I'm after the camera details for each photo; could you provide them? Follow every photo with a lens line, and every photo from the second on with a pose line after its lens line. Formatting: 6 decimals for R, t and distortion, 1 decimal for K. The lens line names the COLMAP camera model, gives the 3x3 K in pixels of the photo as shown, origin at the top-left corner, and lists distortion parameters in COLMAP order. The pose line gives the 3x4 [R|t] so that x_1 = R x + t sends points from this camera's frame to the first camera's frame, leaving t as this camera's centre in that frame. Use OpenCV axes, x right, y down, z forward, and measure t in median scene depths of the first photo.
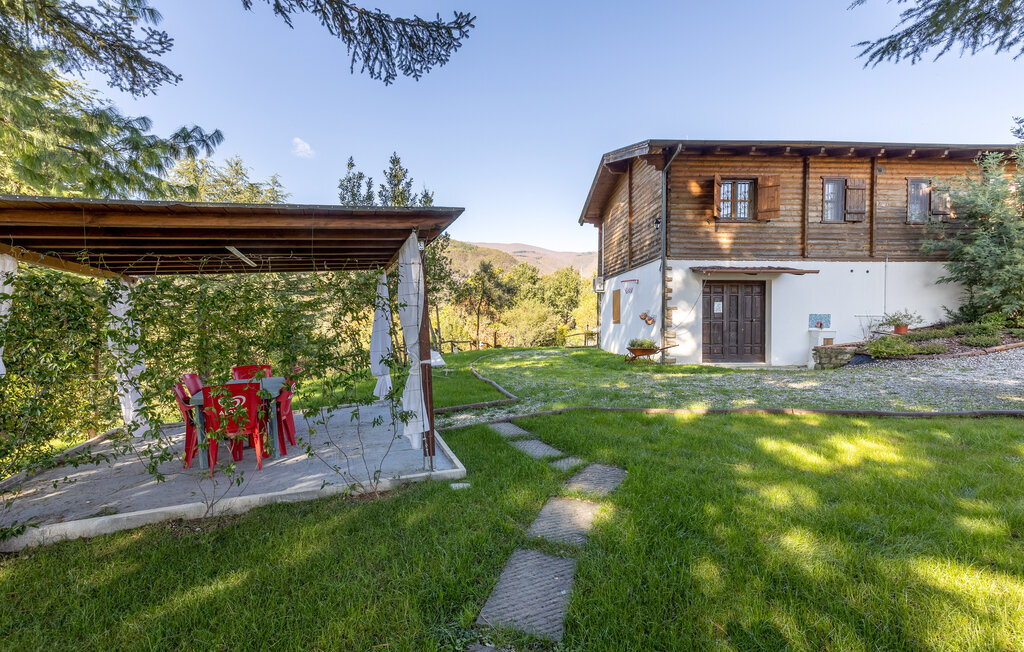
lens RADIAL K [[454.2, 0, 513.7], [0, 454.2, 324.5], [0, 0, 1]] dist [-0.000567, 0.000180]
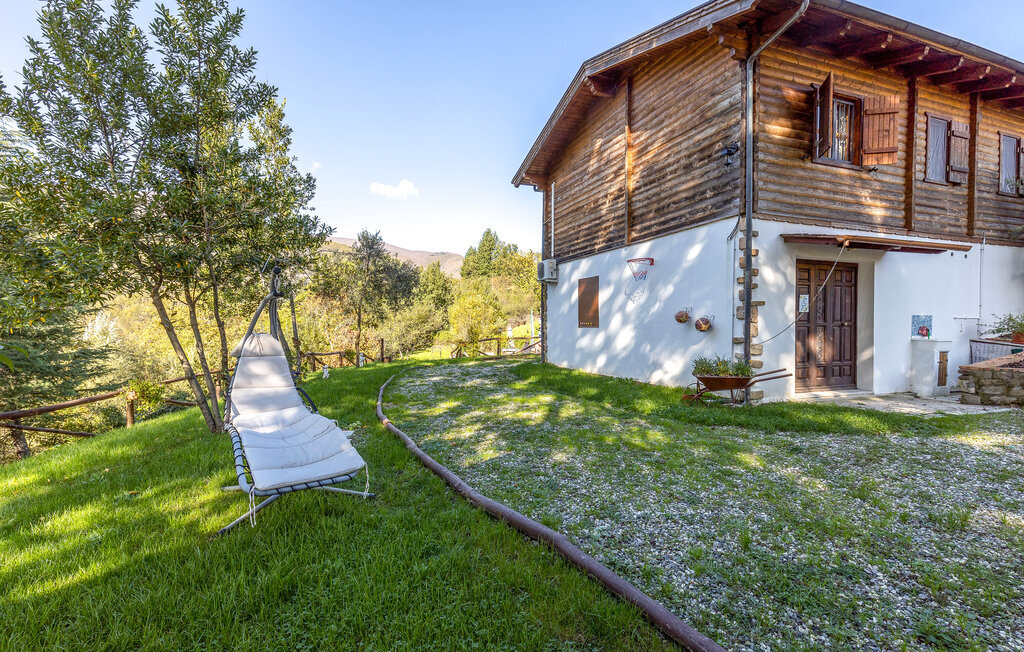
lens RADIAL K [[454.2, 0, 509.9], [0, 454.2, 325.7], [0, 0, 1]] dist [-0.000567, 0.000180]
pose [[0.953172, -0.001365, 0.302425, -0.118437], [0.000192, 0.999992, 0.003907, -0.010553], [-0.302428, -0.003666, 0.953165, 0.538622]]
